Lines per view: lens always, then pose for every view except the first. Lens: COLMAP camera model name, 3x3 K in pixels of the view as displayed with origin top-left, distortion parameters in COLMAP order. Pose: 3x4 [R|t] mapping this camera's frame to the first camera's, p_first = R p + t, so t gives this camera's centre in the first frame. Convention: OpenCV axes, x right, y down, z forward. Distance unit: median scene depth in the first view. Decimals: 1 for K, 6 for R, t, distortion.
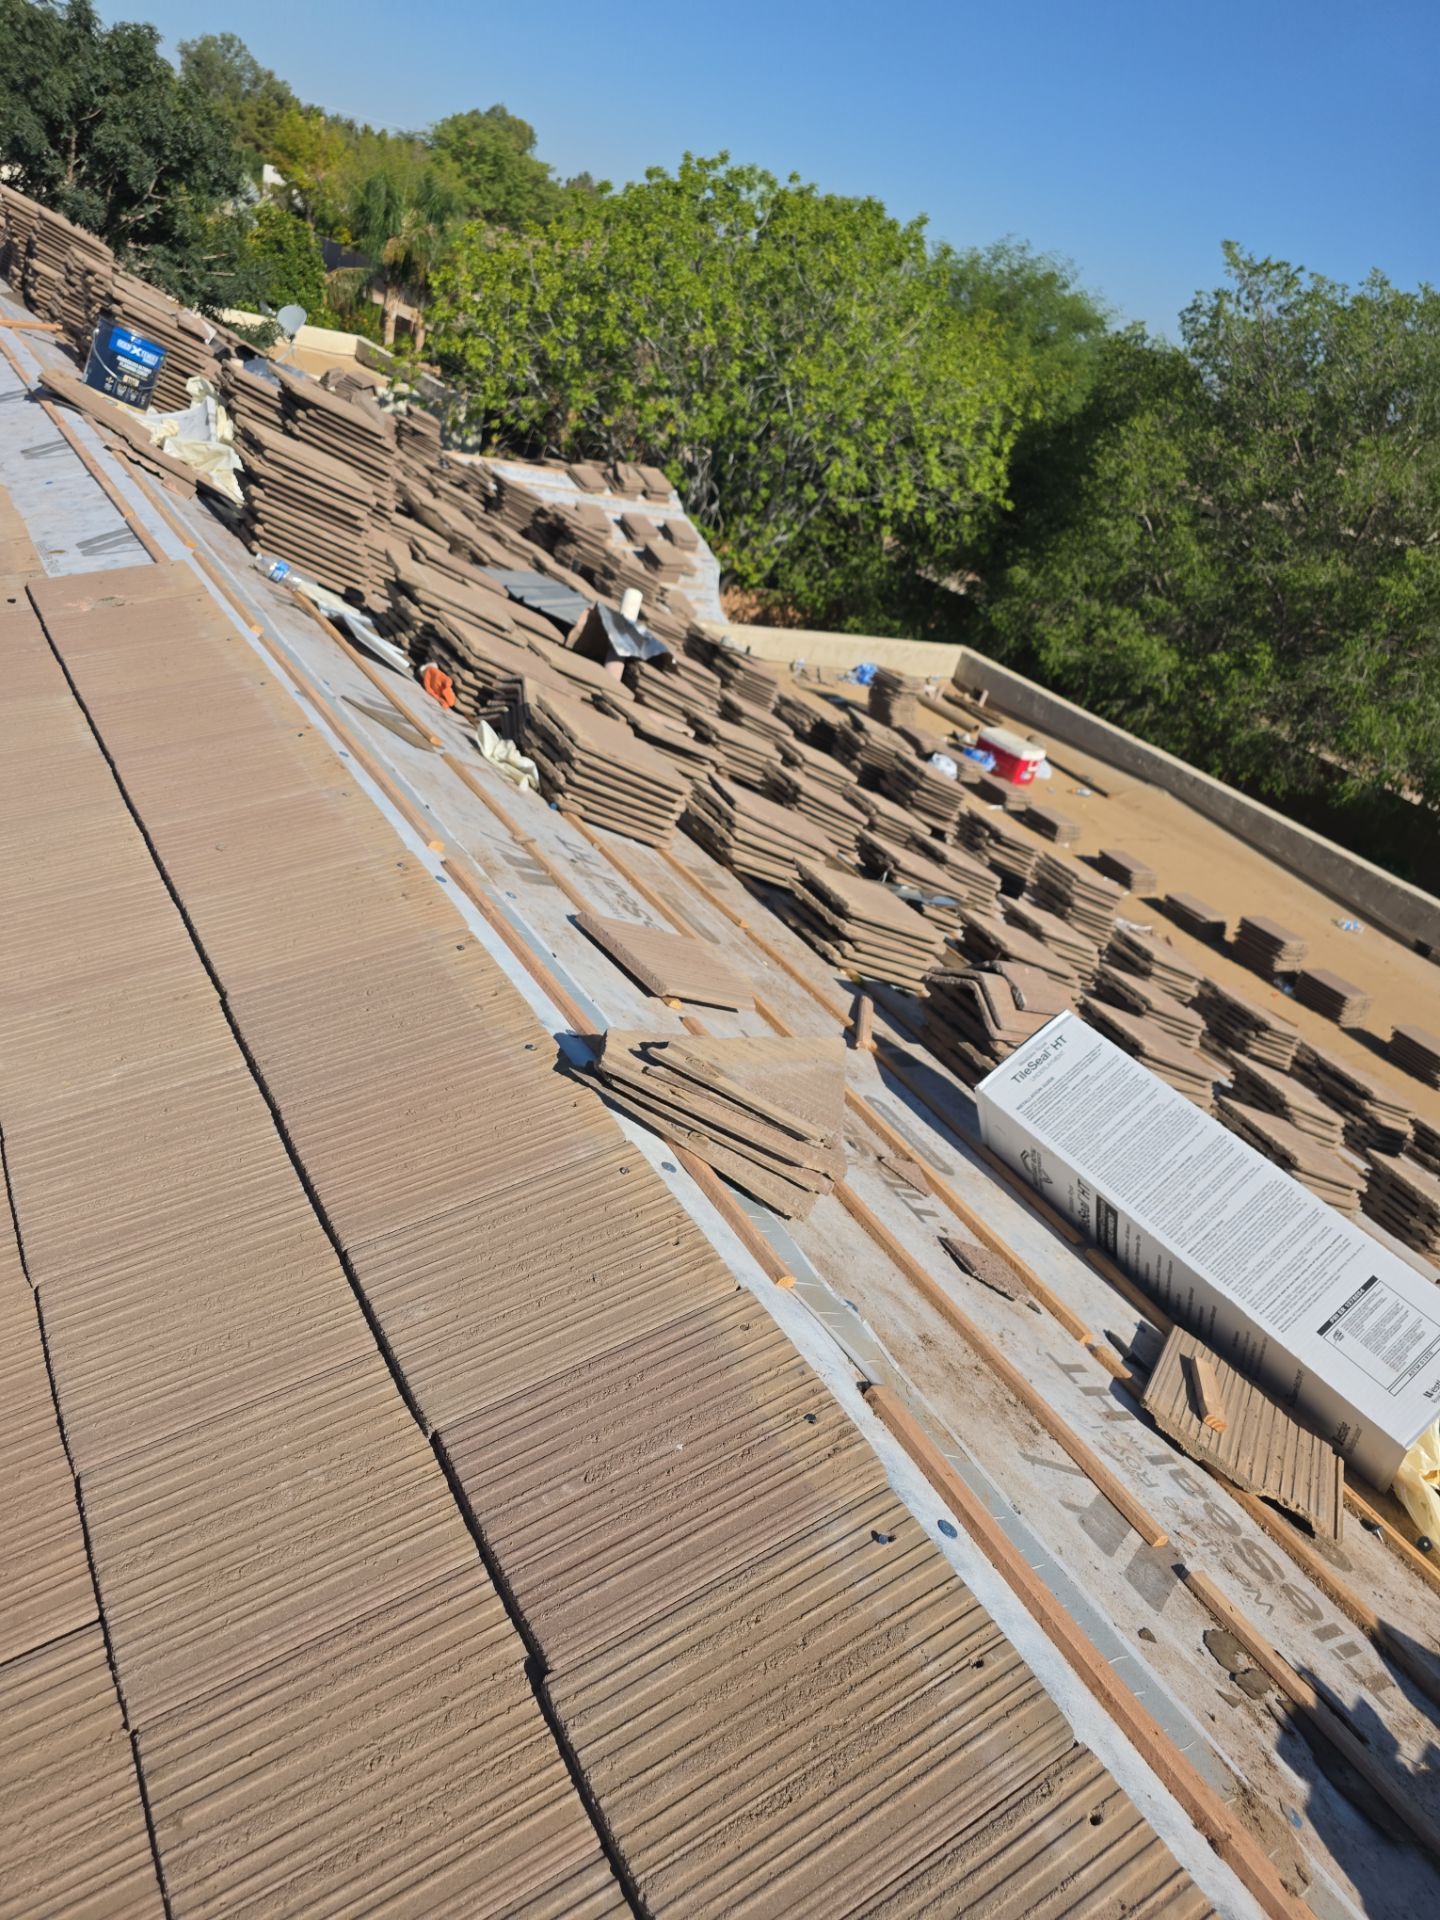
lens RADIAL K [[1305.5, 0, 722.8], [0, 1305.5, 928.4], [0, 0, 1]] dist [0.034537, -0.035446]
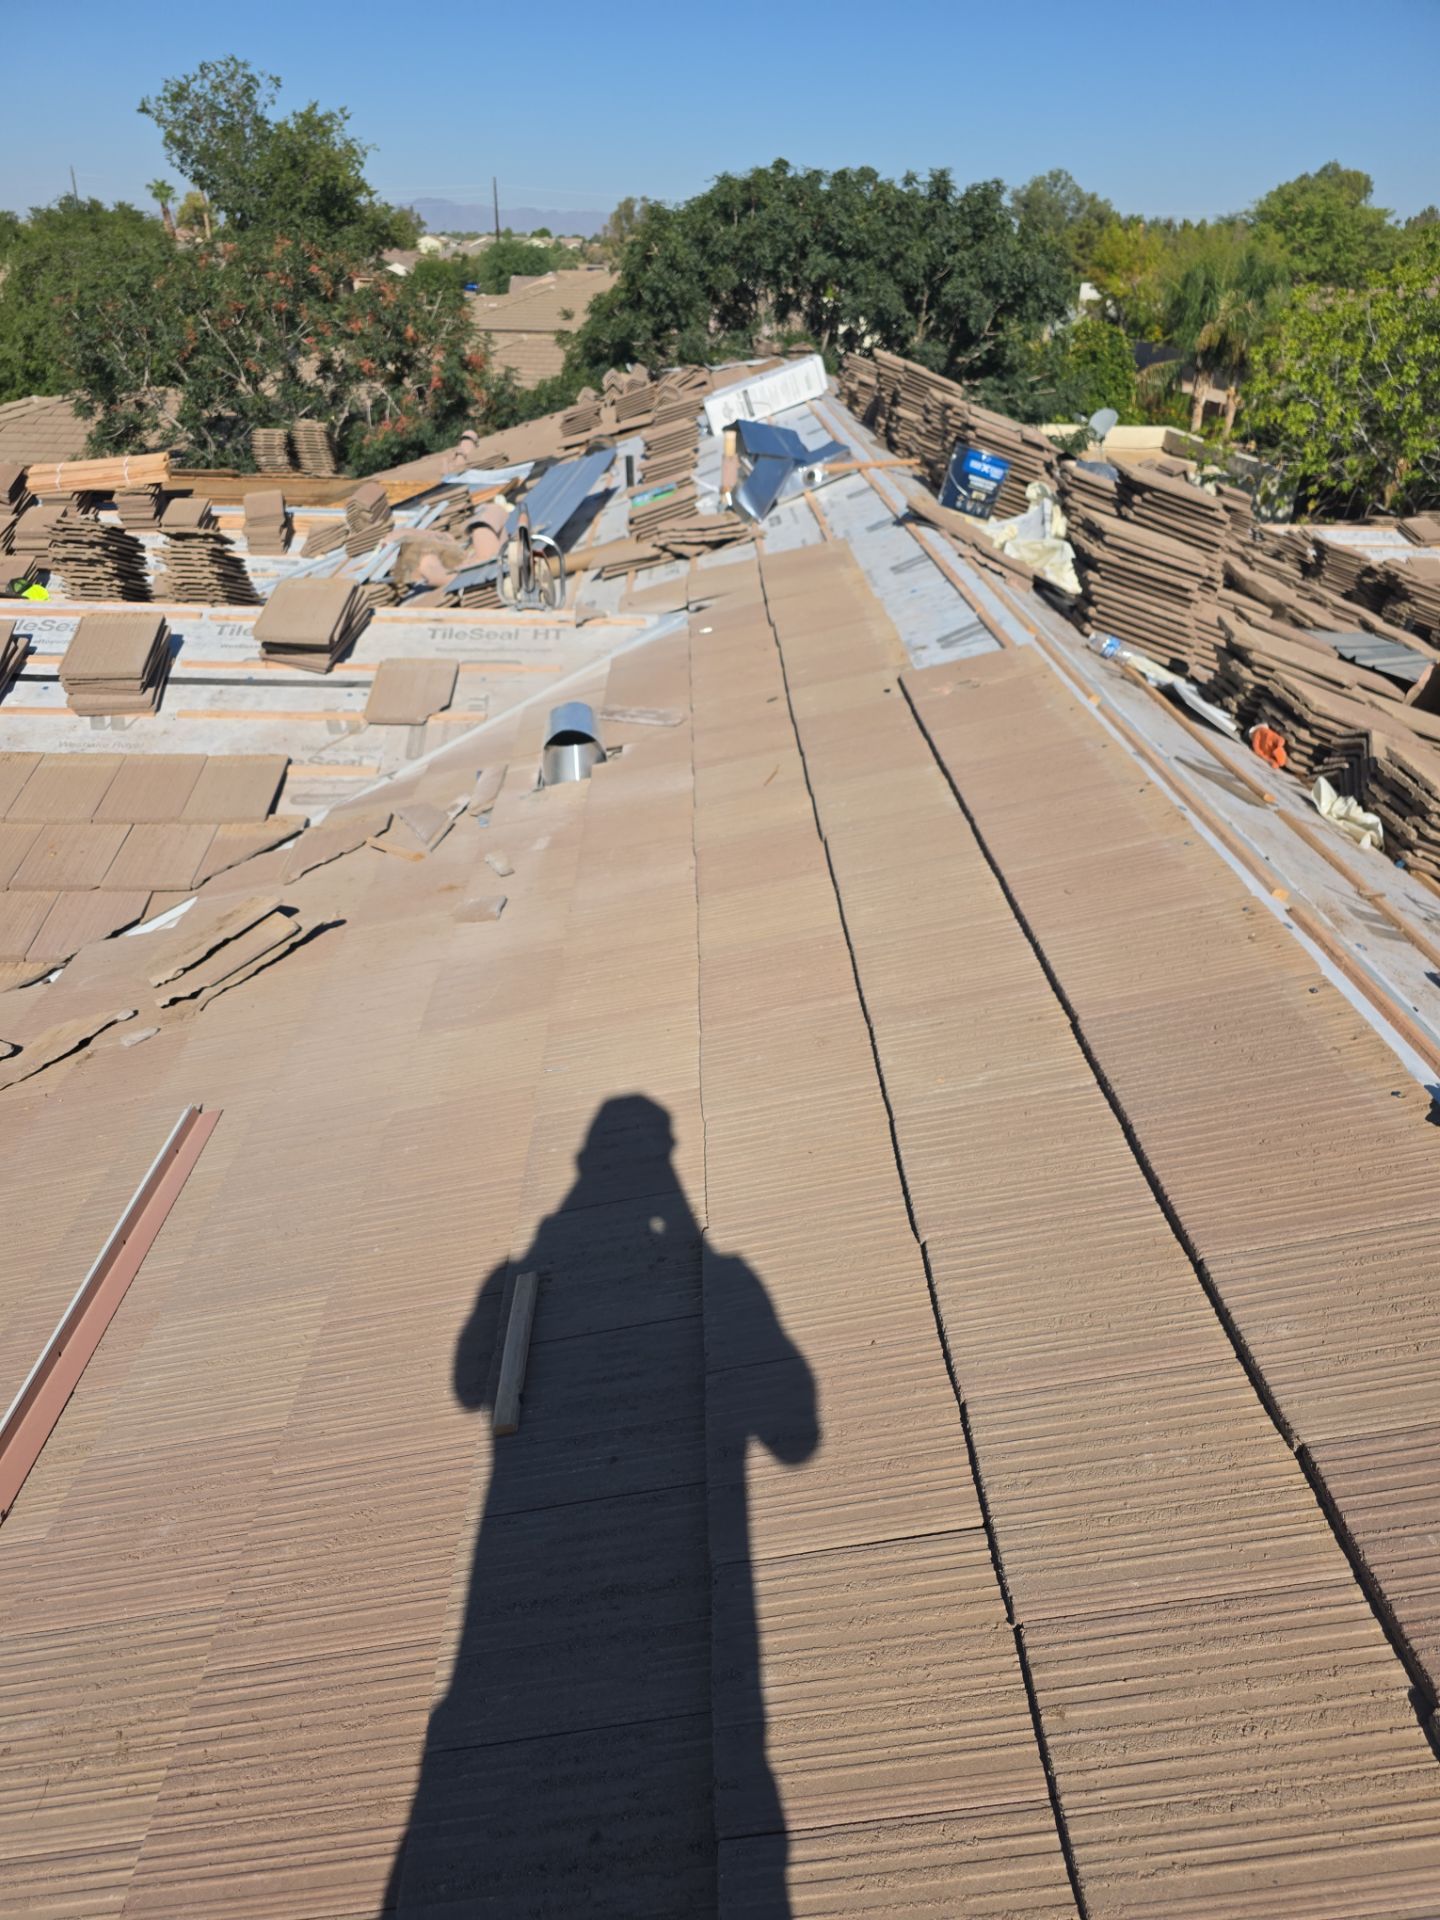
lens RADIAL K [[1278.4, 0, 706.8], [0, 1278.4, 968.3], [0, 0, 1]] dist [0.046346, -0.048624]
pose [[0.833100, 0.051561, -0.550714, -0.019590], [-0.070150, 0.997455, -0.012732, 0.017144], [0.548656, 0.049240, 0.834597, -0.024676]]
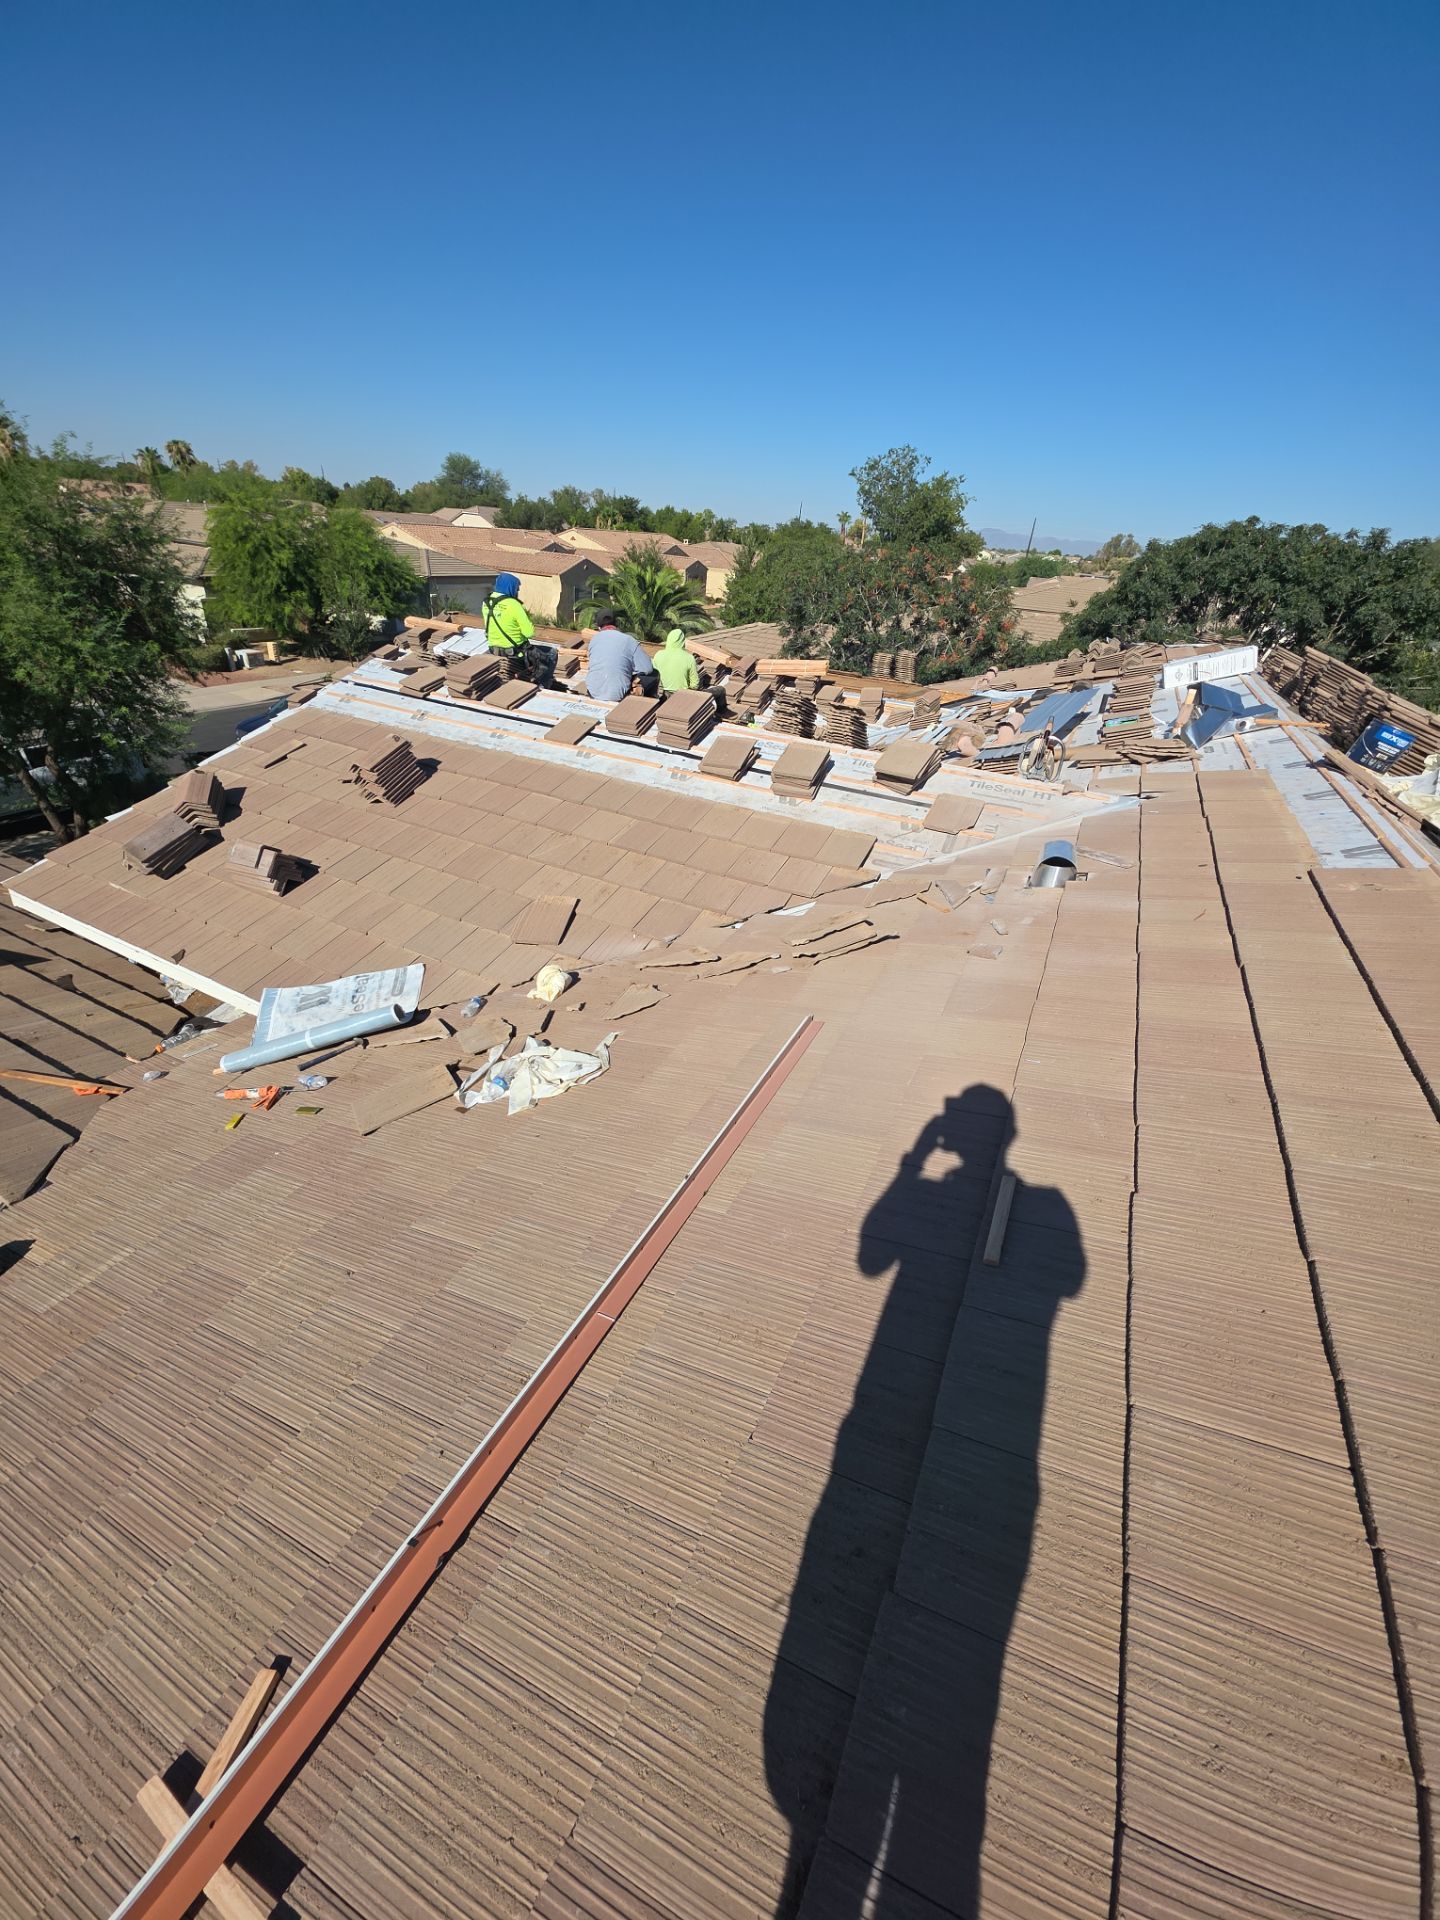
lens RADIAL K [[753.6, 0, 731.6], [0, 753.6, 953.5], [0, 0, 1]] dist [0.010815, -0.007407]
pose [[0.522860, 0.226400, -0.821803, -0.061148], [-0.336323, 0.940663, 0.045165, 0.032847], [0.783265, 0.252776, 0.567979, -0.079928]]
